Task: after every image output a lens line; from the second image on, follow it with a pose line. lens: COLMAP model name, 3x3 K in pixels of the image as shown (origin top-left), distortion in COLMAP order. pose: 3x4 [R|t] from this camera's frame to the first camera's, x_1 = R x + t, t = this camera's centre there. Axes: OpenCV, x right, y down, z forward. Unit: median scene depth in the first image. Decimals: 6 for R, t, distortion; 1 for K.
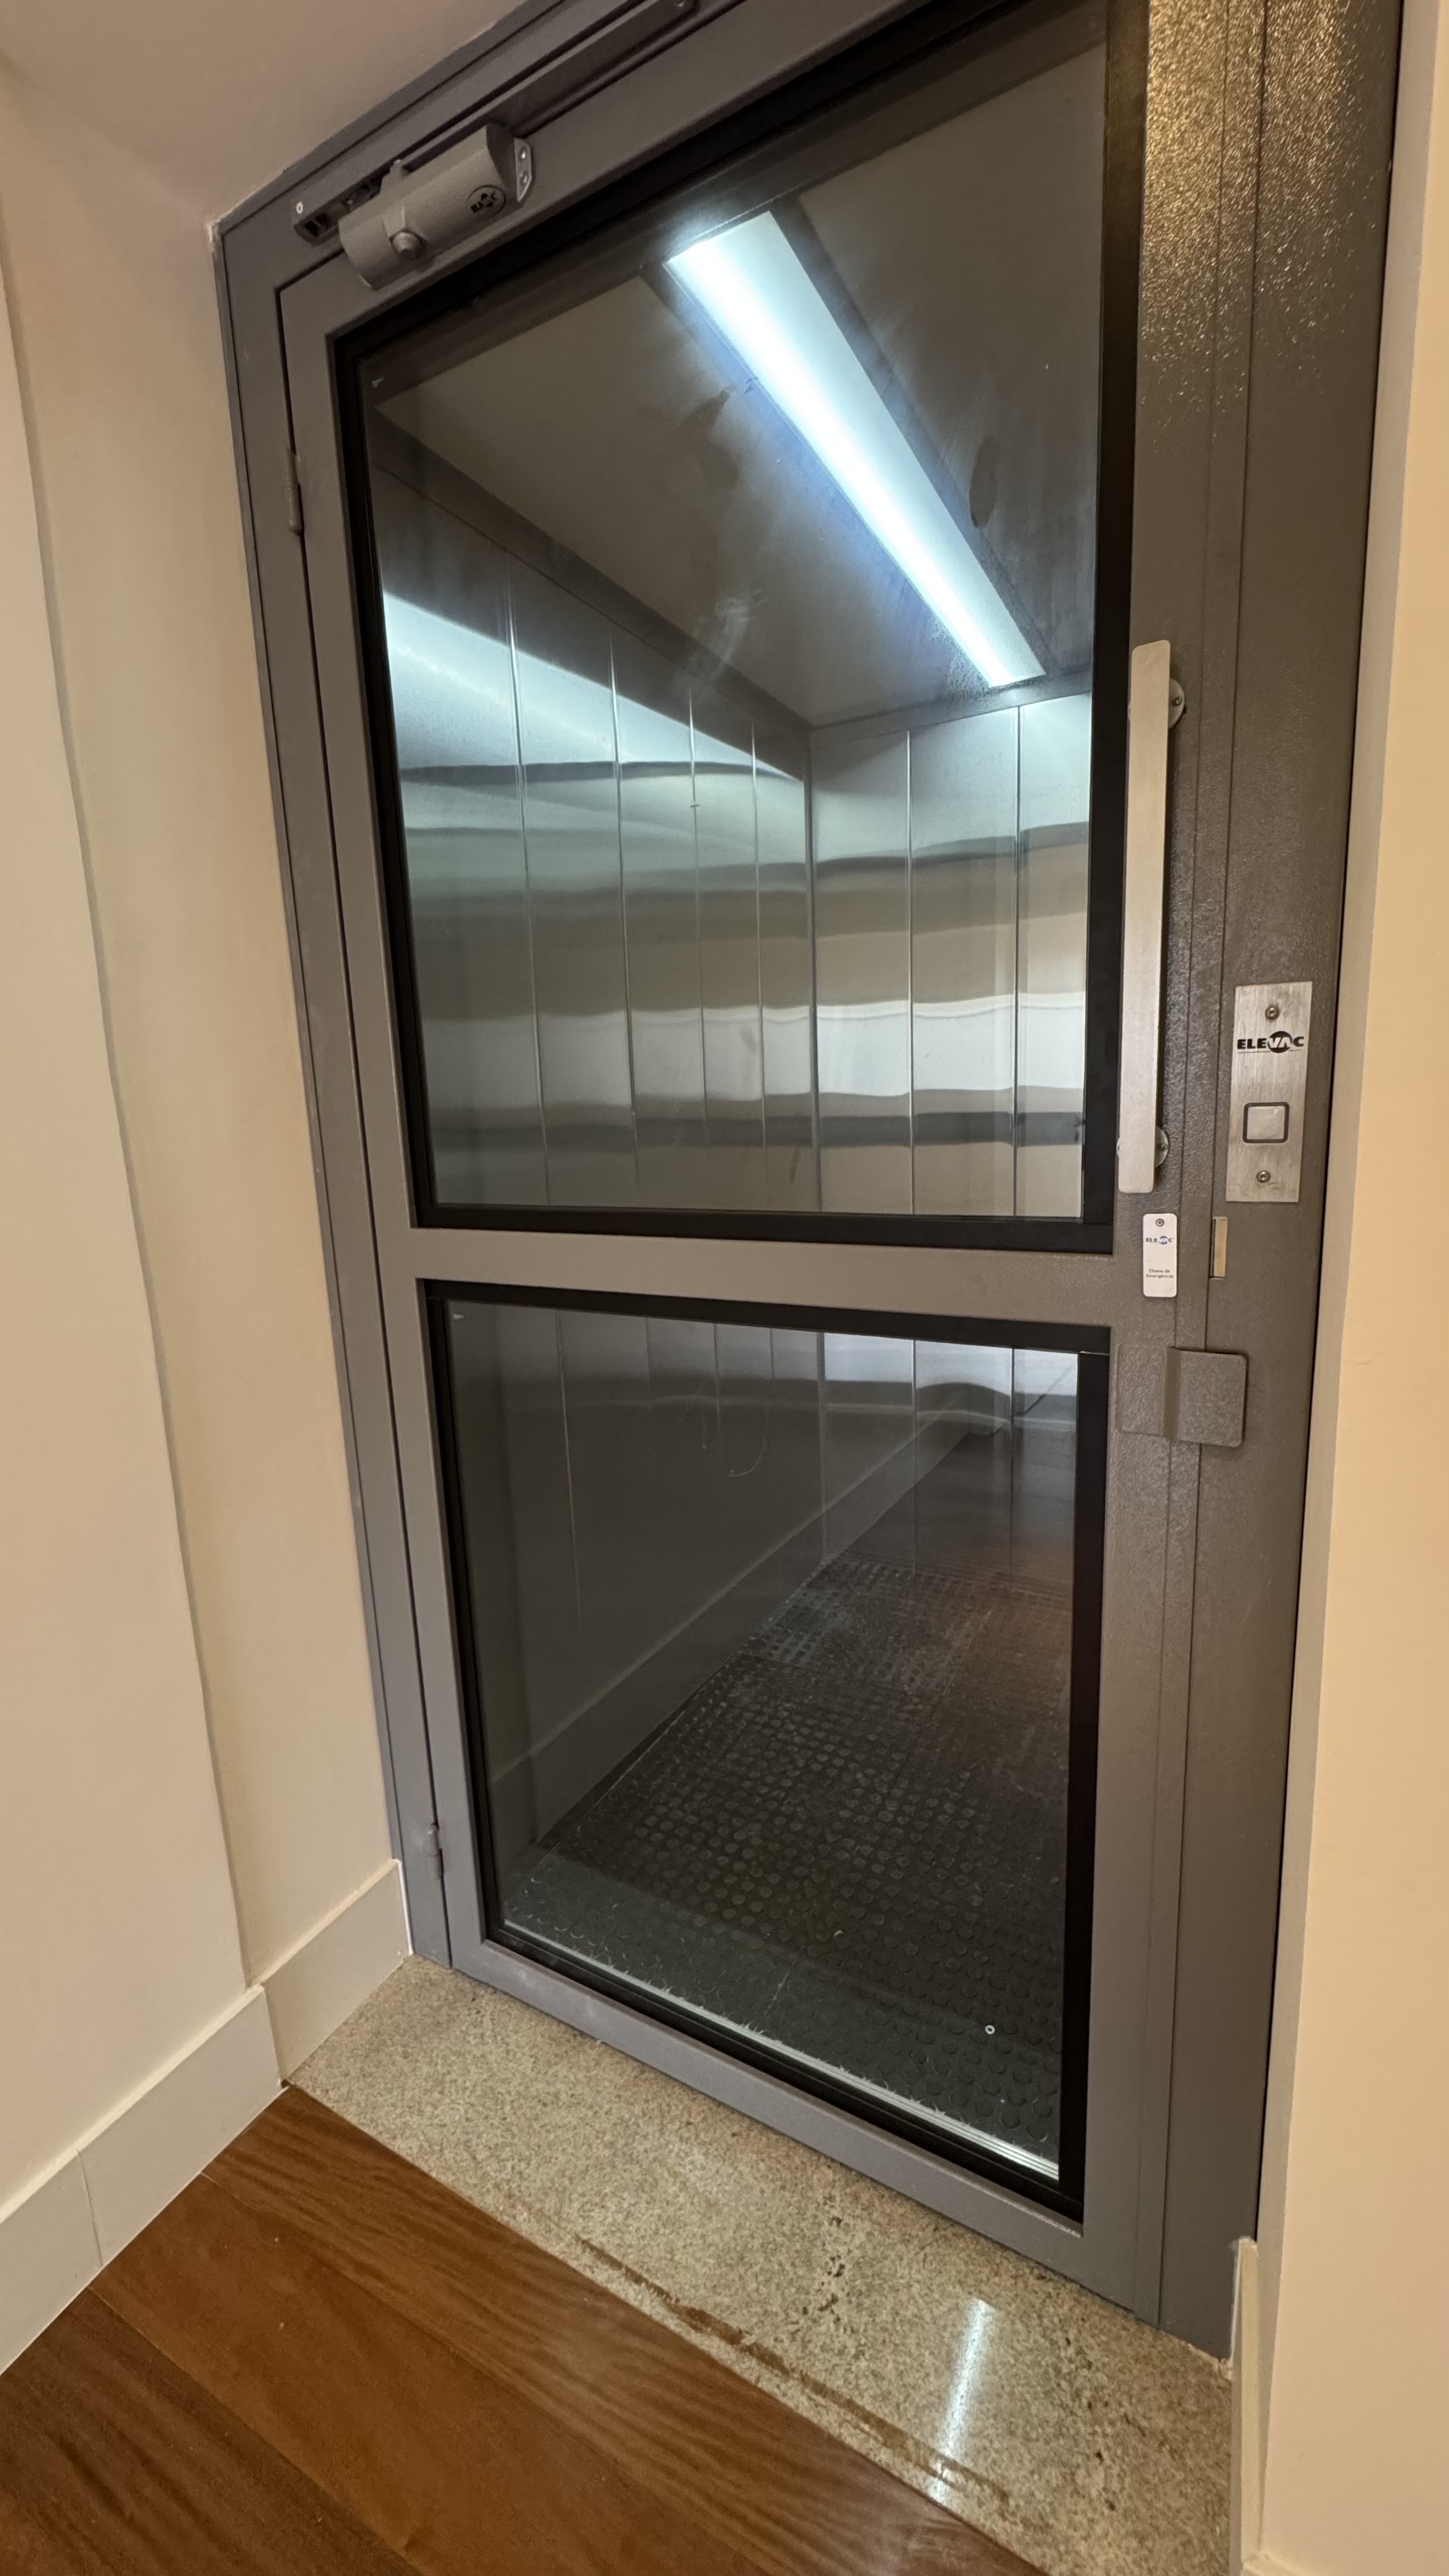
lens RADIAL K [[1026.8, 0, 724.4], [0, 1026.8, 1289.7], [0, 0, 1]] dist [-0.006348, -0.000081]
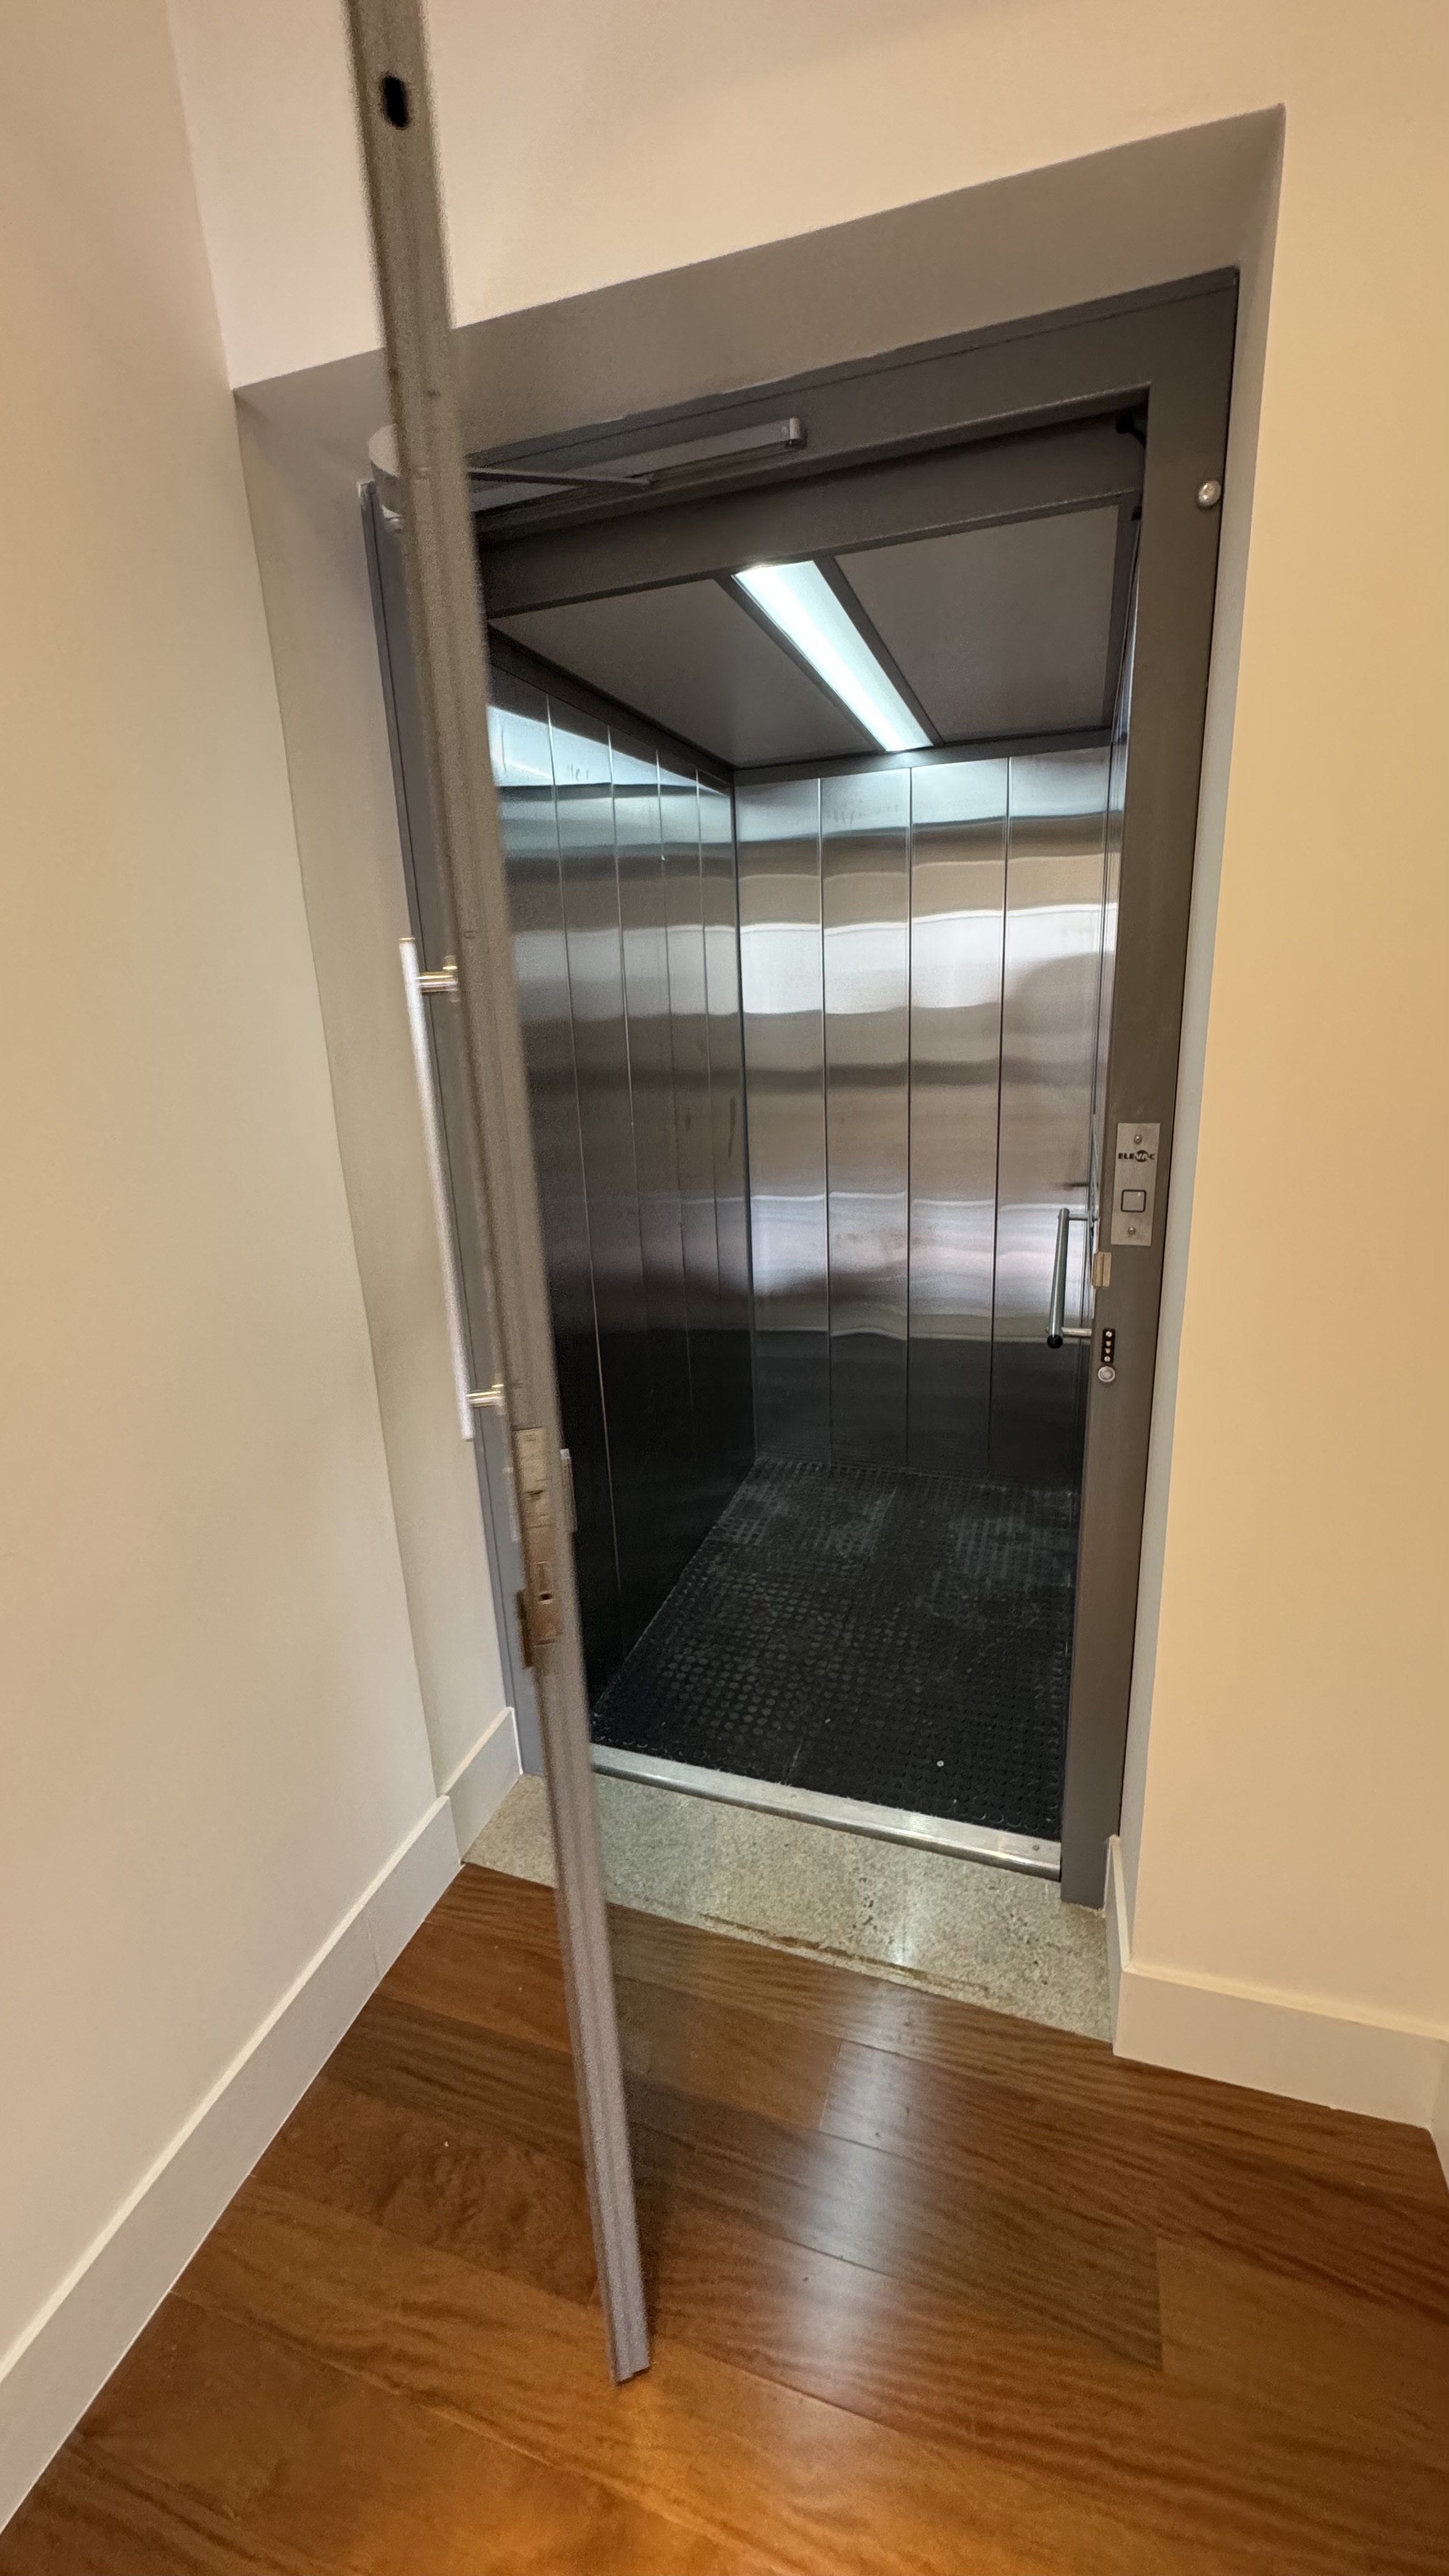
lens RADIAL K [[1026.8, 0, 718.9], [0, 1026.8, 1289.9], [0, 0, 1]] dist [-0.006348, -0.000081]
pose [[0.985967, -0.050970, 0.158972, -0.273981], [0.035658, 0.994574, 0.097728, -0.127560], [-0.163091, -0.090688, 0.982434, -0.370124]]
